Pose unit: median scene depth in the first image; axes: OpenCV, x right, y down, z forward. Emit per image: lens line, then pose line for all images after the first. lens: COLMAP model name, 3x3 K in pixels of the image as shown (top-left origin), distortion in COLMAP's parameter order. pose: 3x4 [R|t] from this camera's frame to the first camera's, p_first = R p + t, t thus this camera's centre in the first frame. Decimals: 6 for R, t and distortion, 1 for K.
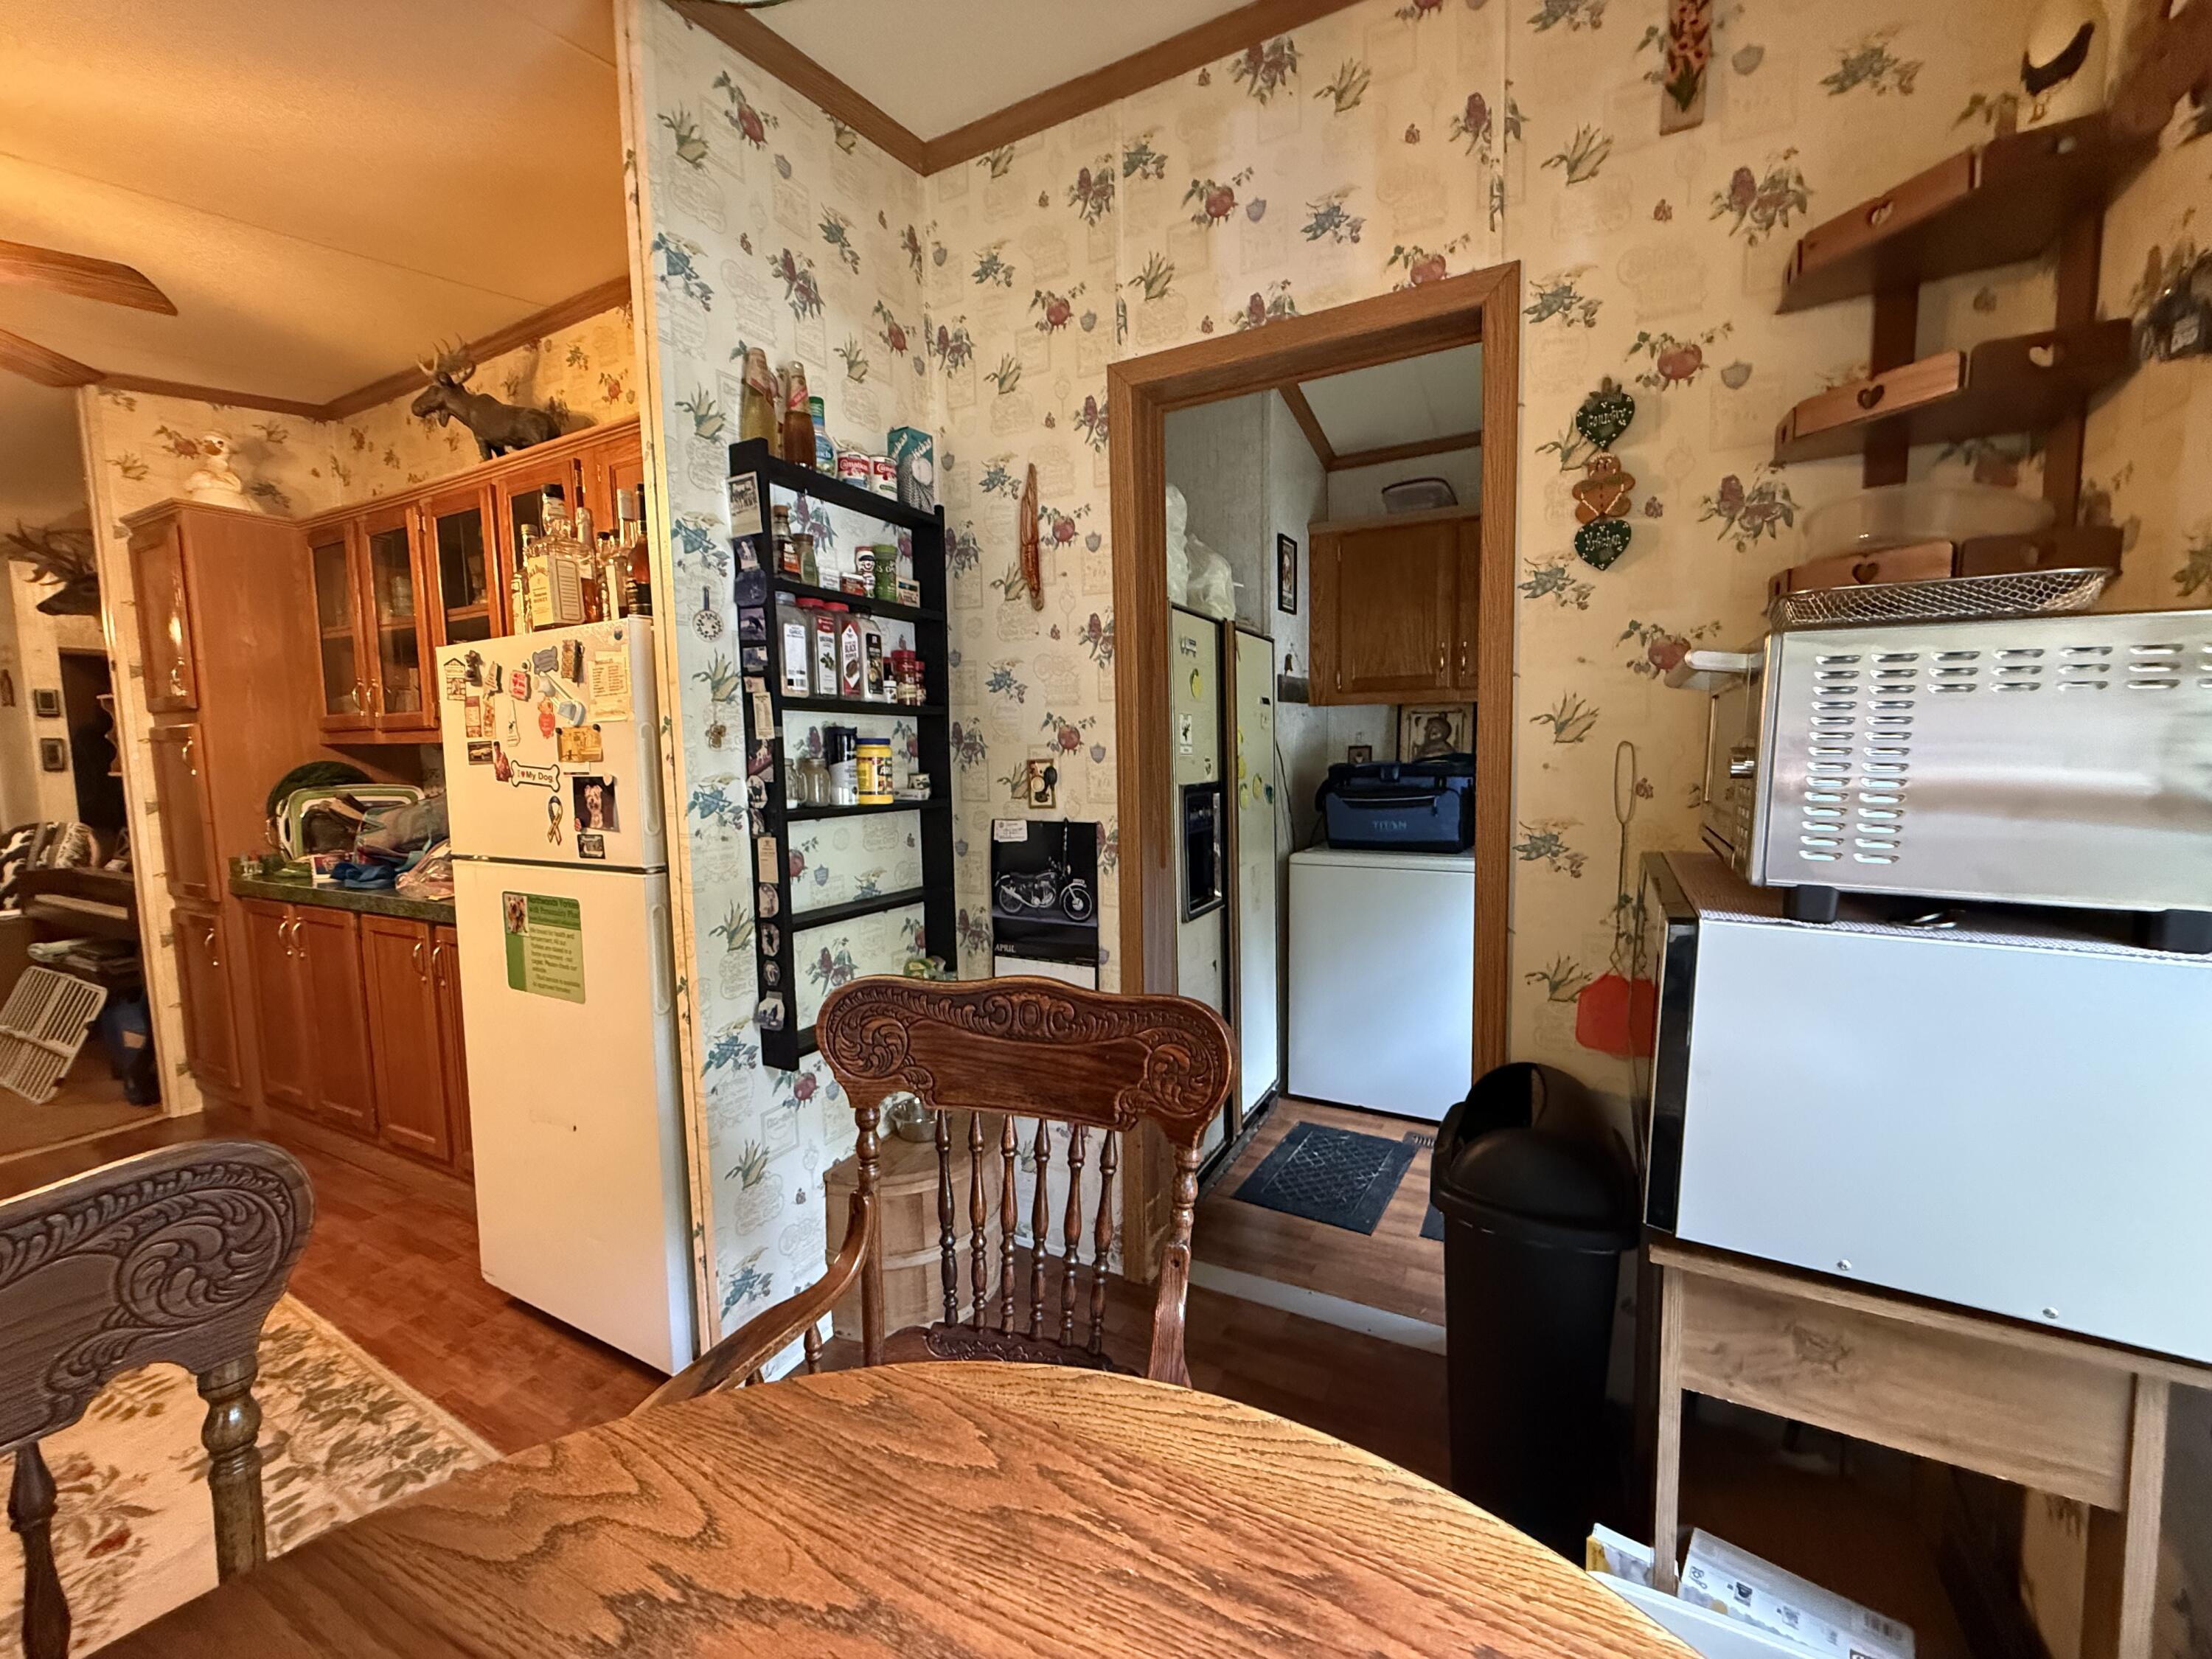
lens RADIAL K [[881.5, 0, 1099.4], [0, 881.5, 822.5], [0, 0, 1]] dist [0.000683, 0.000205]
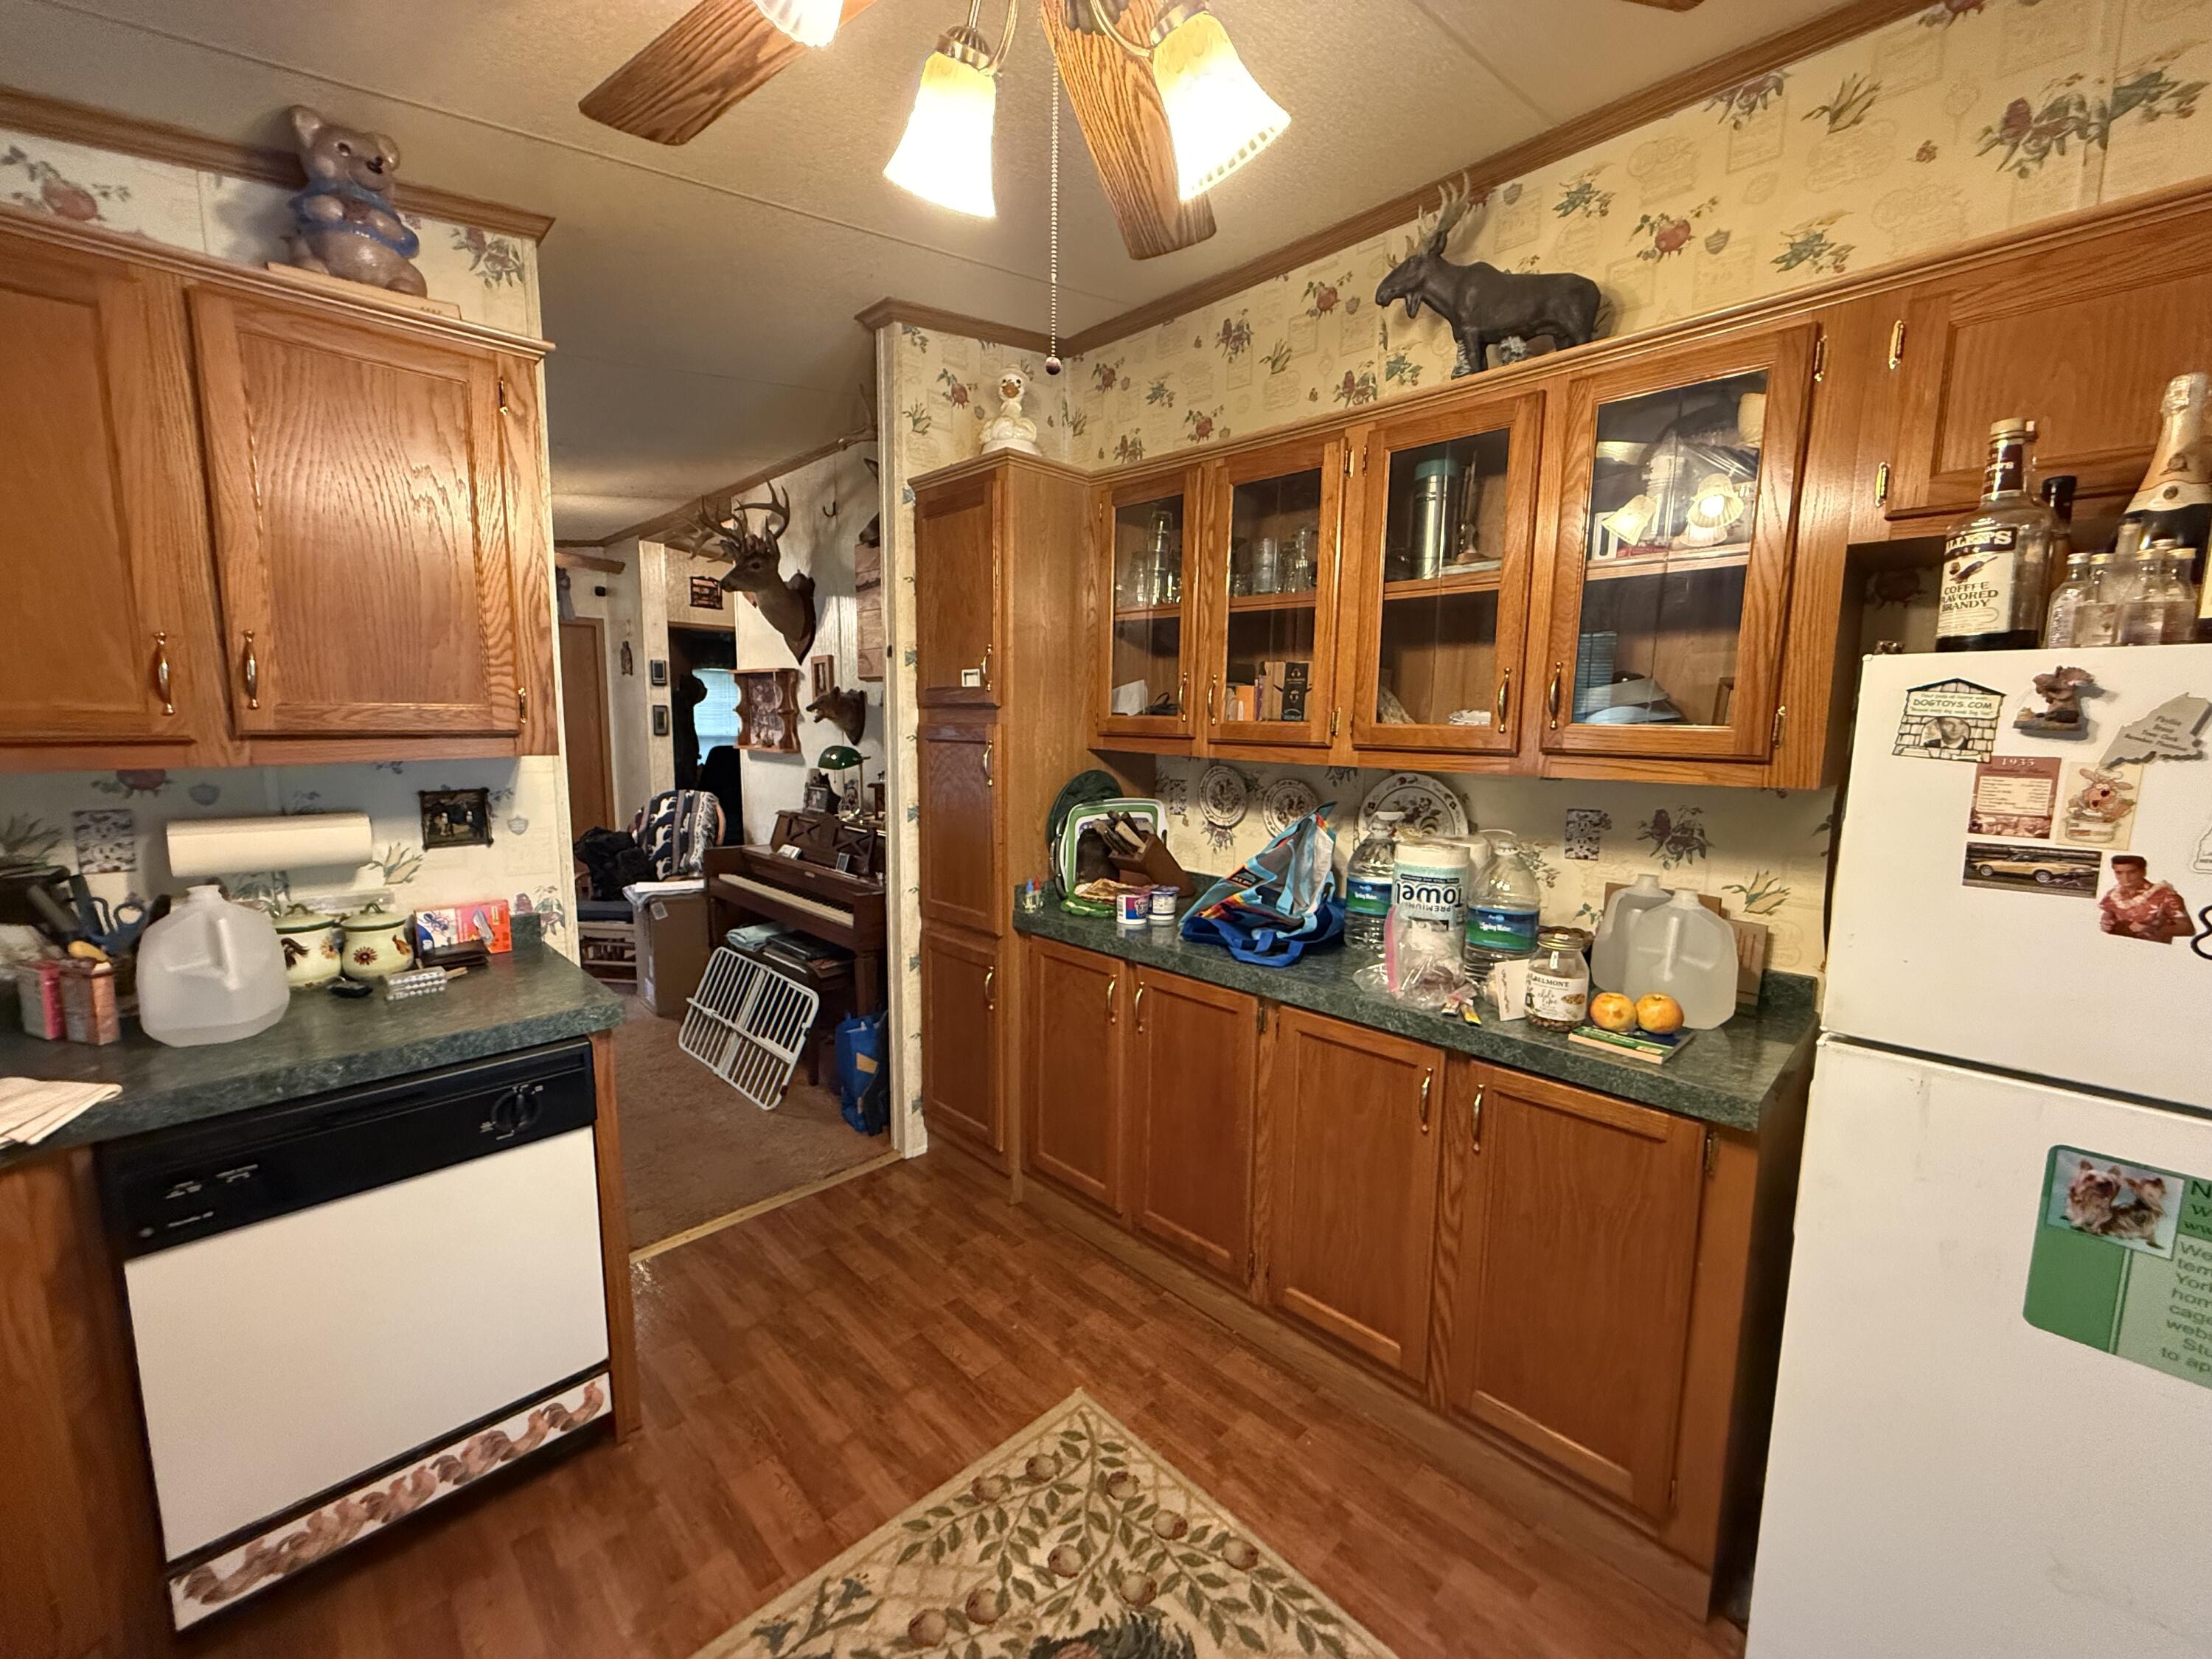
lens RADIAL K [[881.5, 0, 1101.4], [0, 881.5, 828.2], [0, 0, 1]] dist [0.000683, 0.000205]
pose [[0.954548, 0.071673, -0.289311, -1.031820], [-0.060021, 0.996996, 0.048957, -0.092124], [0.291951, -0.029367, 0.955982, 0.347700]]
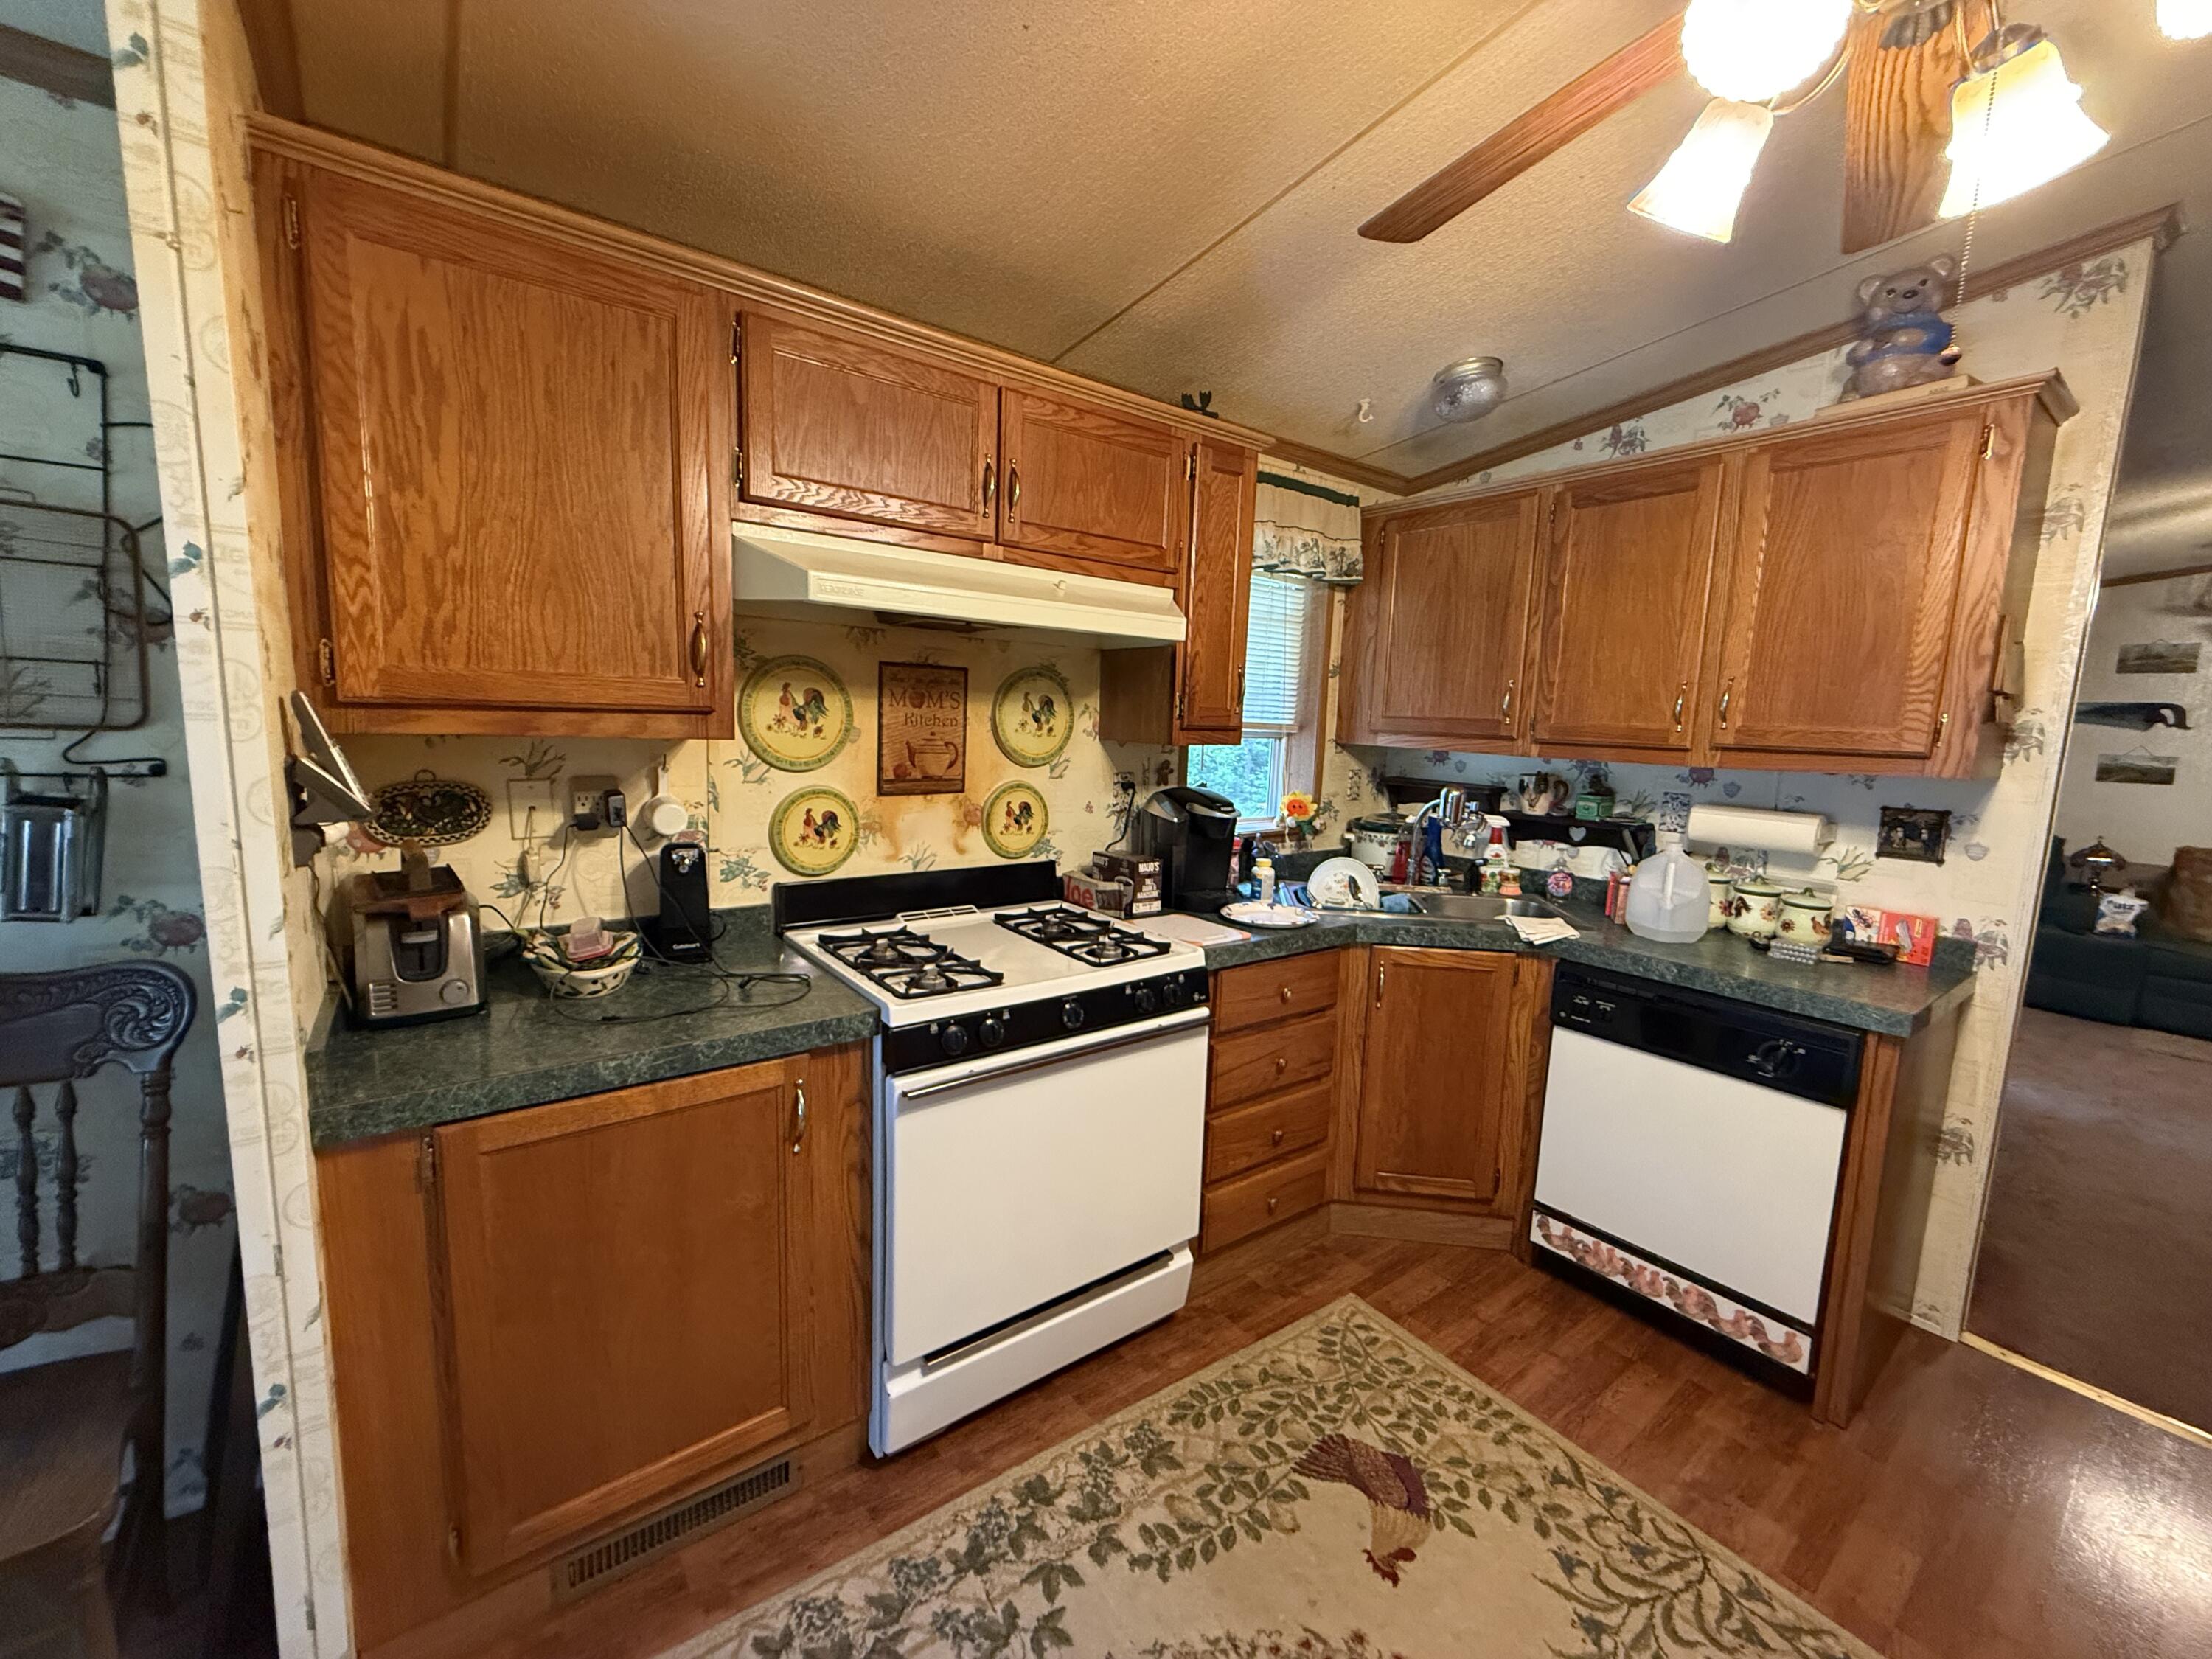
lens RADIAL K [[881.5, 0, 1094.8], [0, 881.5, 821.8], [0, 0, 1]] dist [0.000683, 0.000205]
pose [[-0.423912, 0.115745, -0.898277, -0.597997], [-0.110733, 0.977737, 0.178240, -0.109407], [0.898909, 0.175027, -0.401658, 0.615923]]
